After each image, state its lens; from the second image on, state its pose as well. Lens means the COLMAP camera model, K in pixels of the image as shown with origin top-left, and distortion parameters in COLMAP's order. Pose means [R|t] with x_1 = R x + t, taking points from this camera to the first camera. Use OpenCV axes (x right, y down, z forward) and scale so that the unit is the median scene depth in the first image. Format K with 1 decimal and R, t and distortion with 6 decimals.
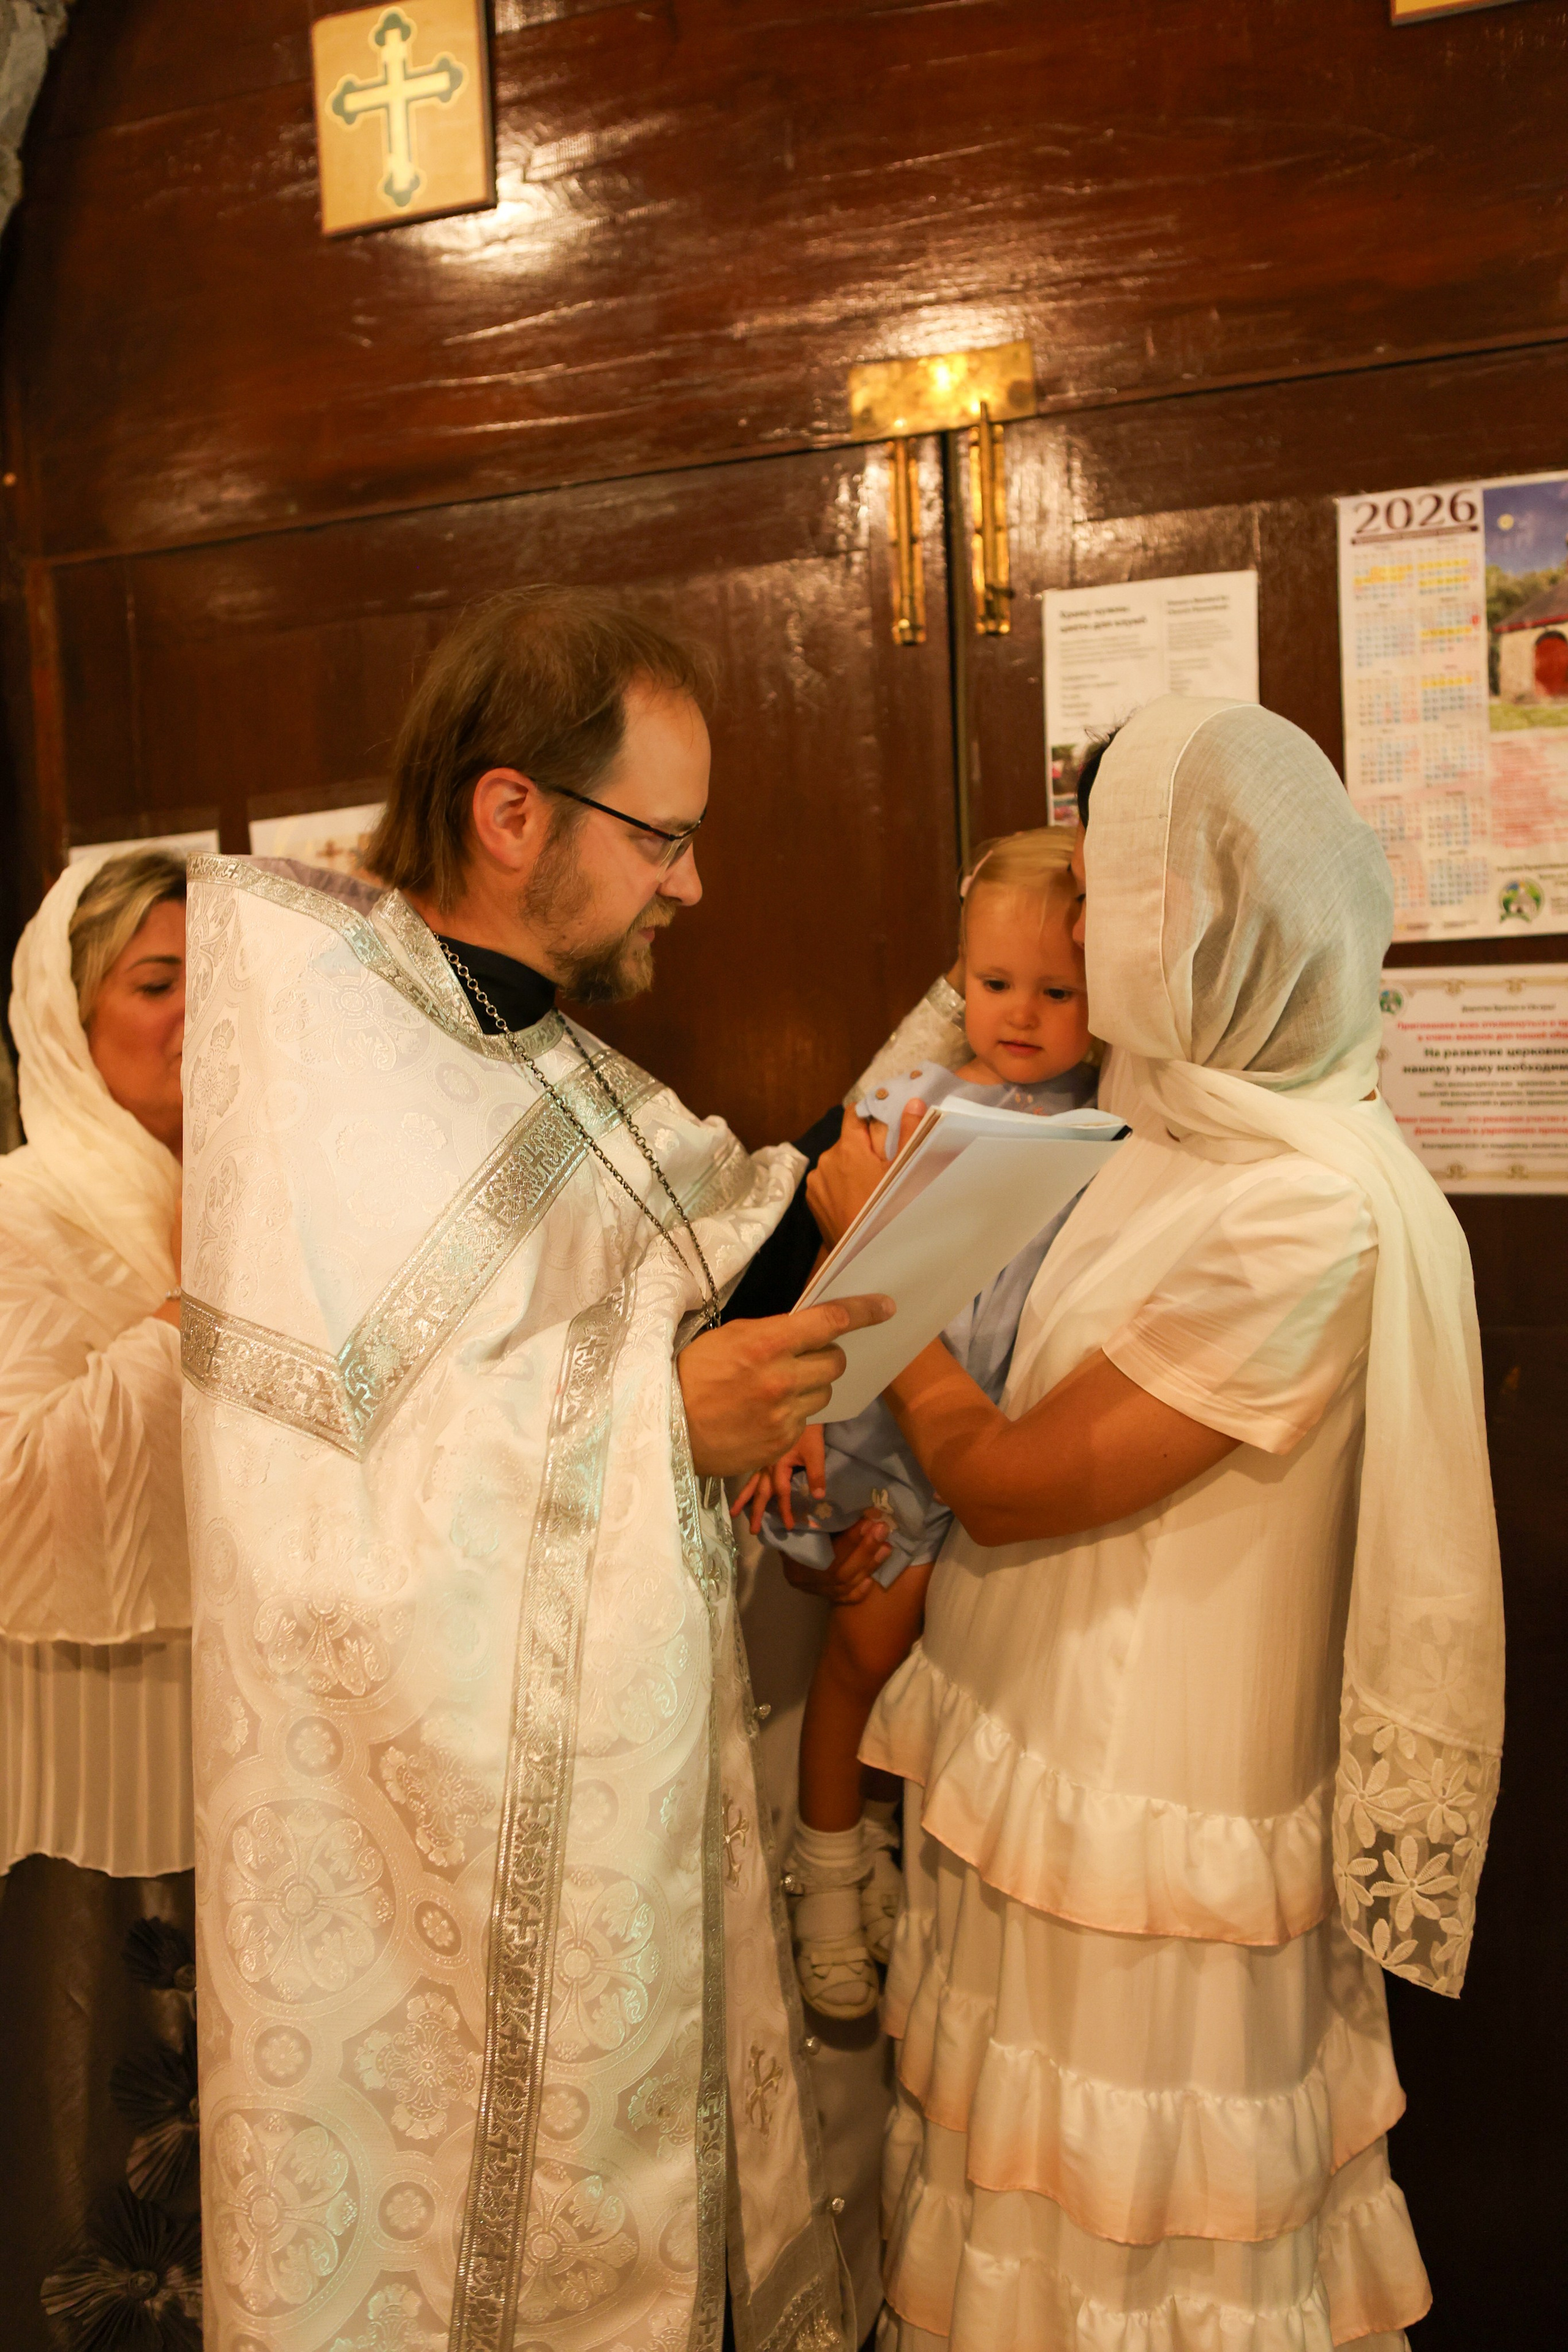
lens RADIAL K [[2522.2, 0, 679.7], [0, 2522.2, 1219.6], [0, 0, 1]] dist [0.004124, 0.018683]
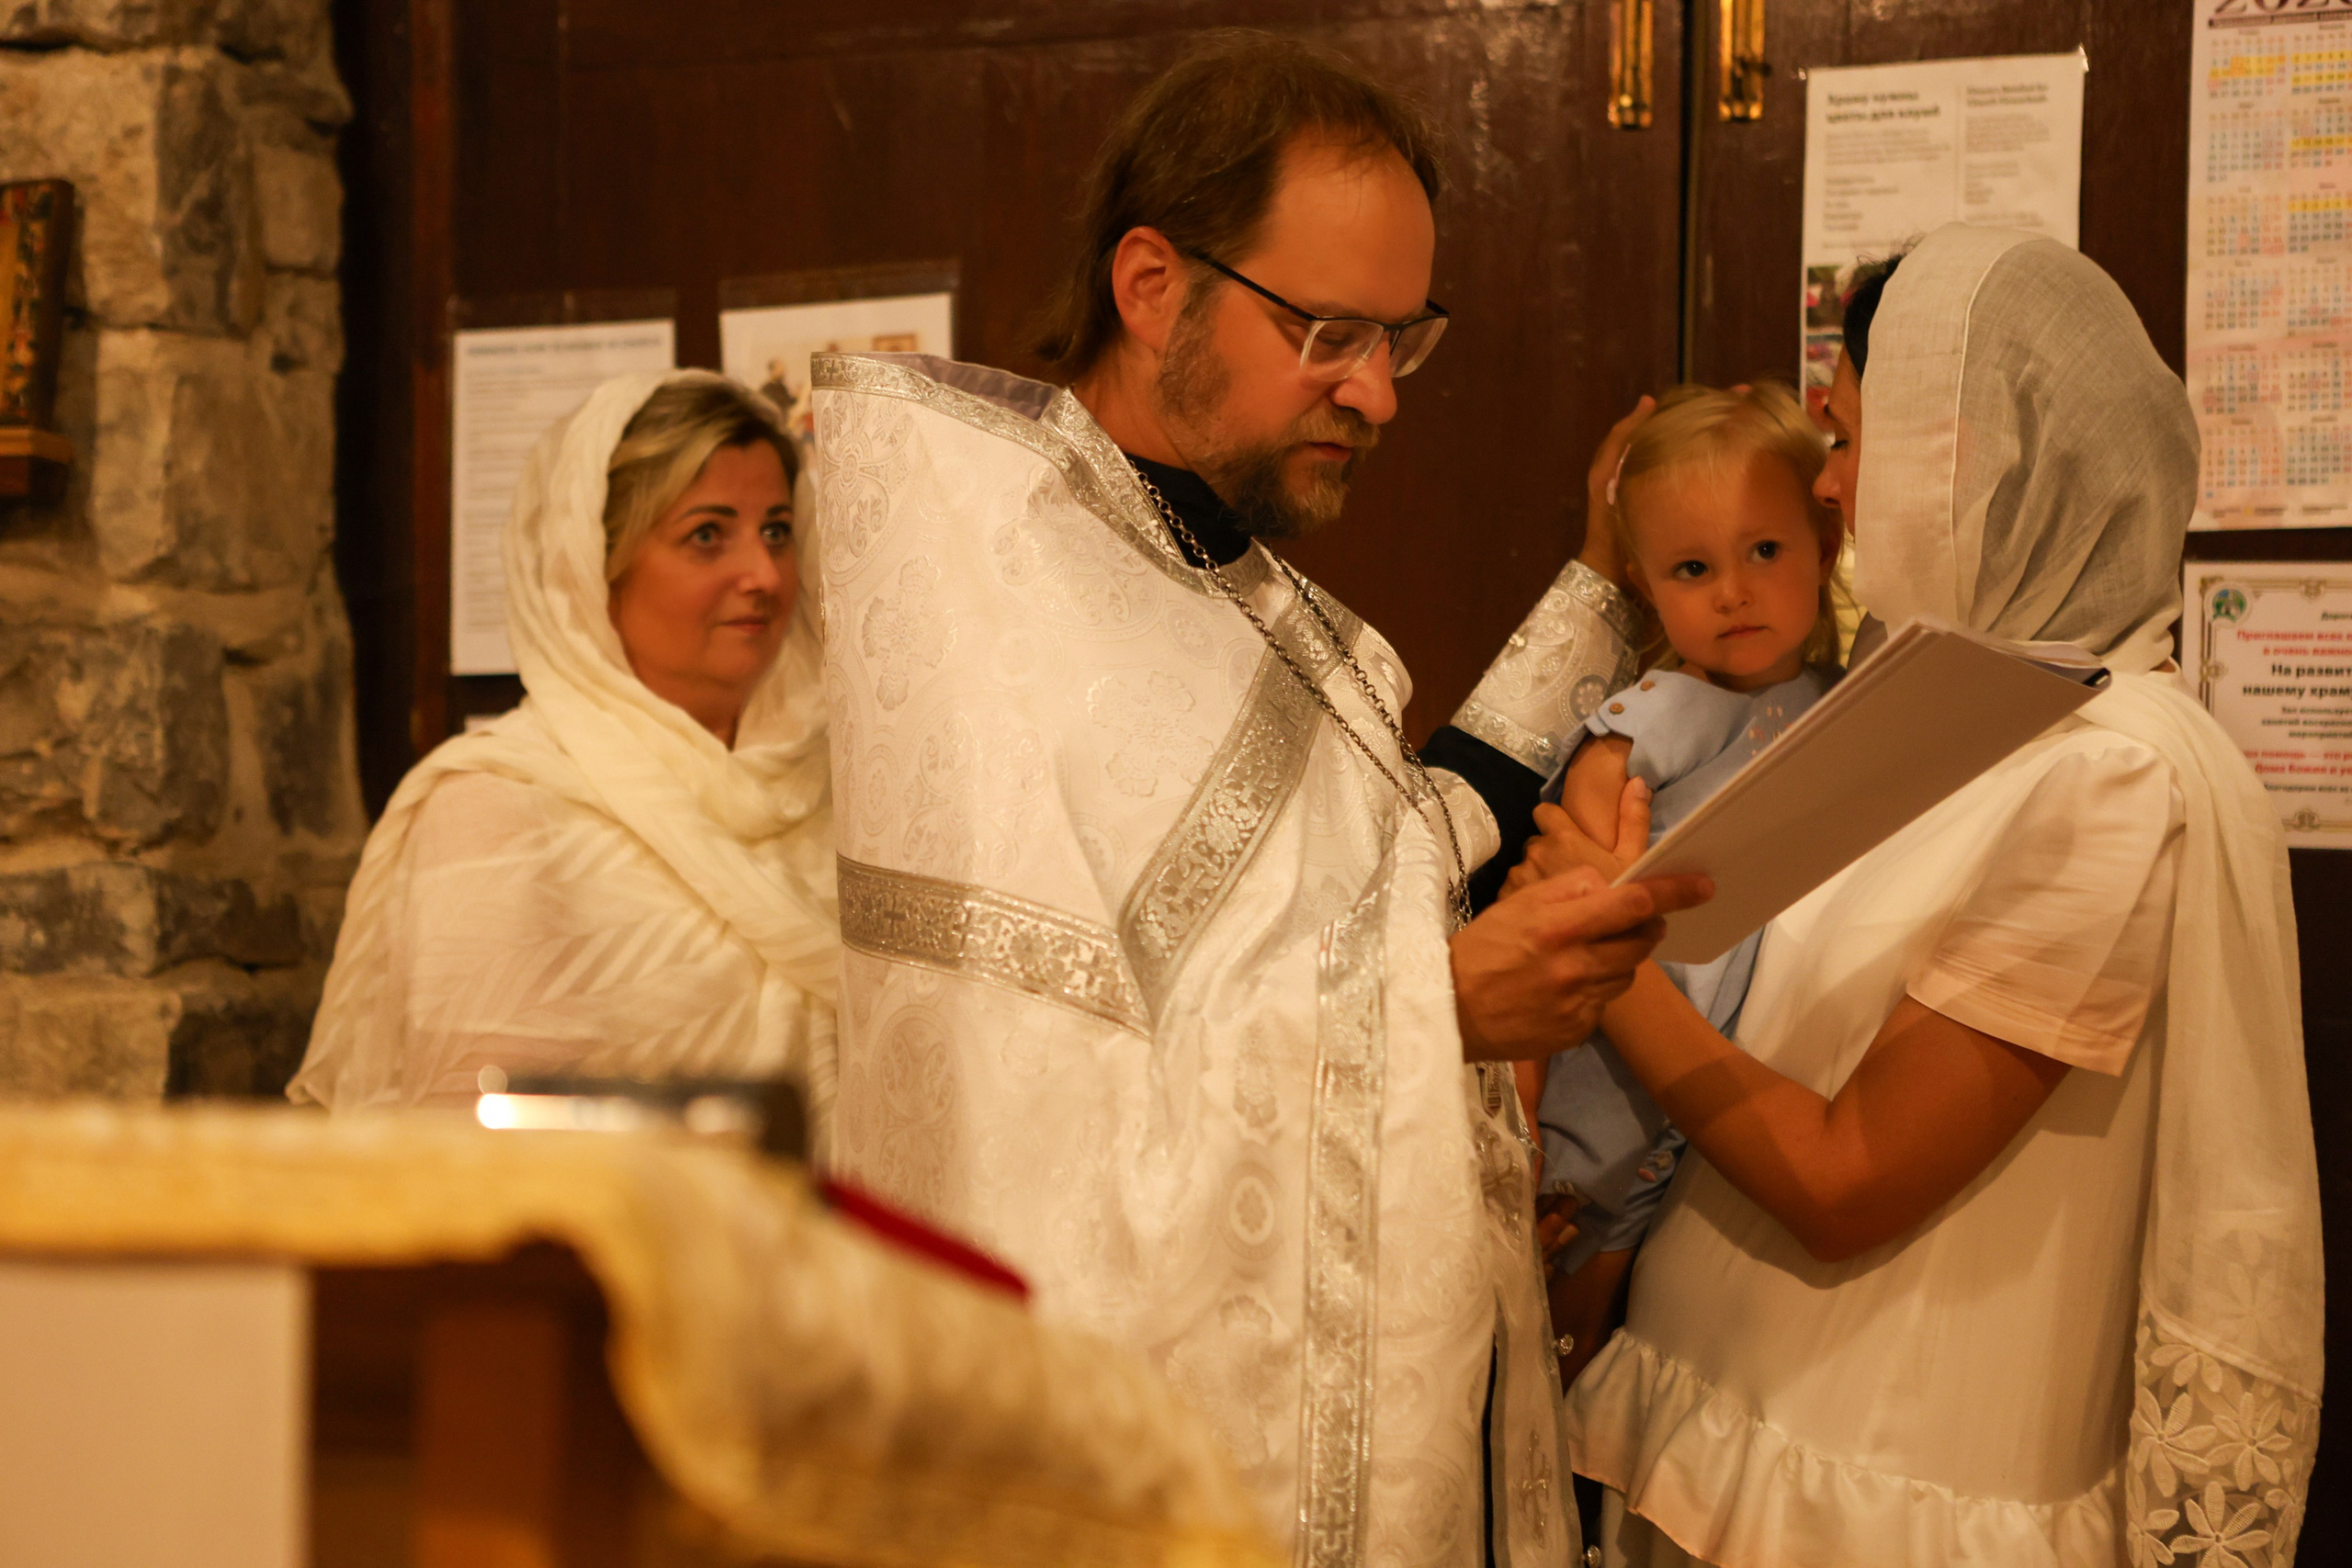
lens RADIAL K [[4255.9, 0, 1176.0], [0, 4255.9, 784.0], [0, 0, 1]] dist [0.289177, -0.028999]
pose [[0.998210, 0.052768, 0.028163, -0.084058], [-0.050772, 0.996433, -0.067409, 0.078824], [-0.031619, 0.065859, 0.997328, -0.342183]]
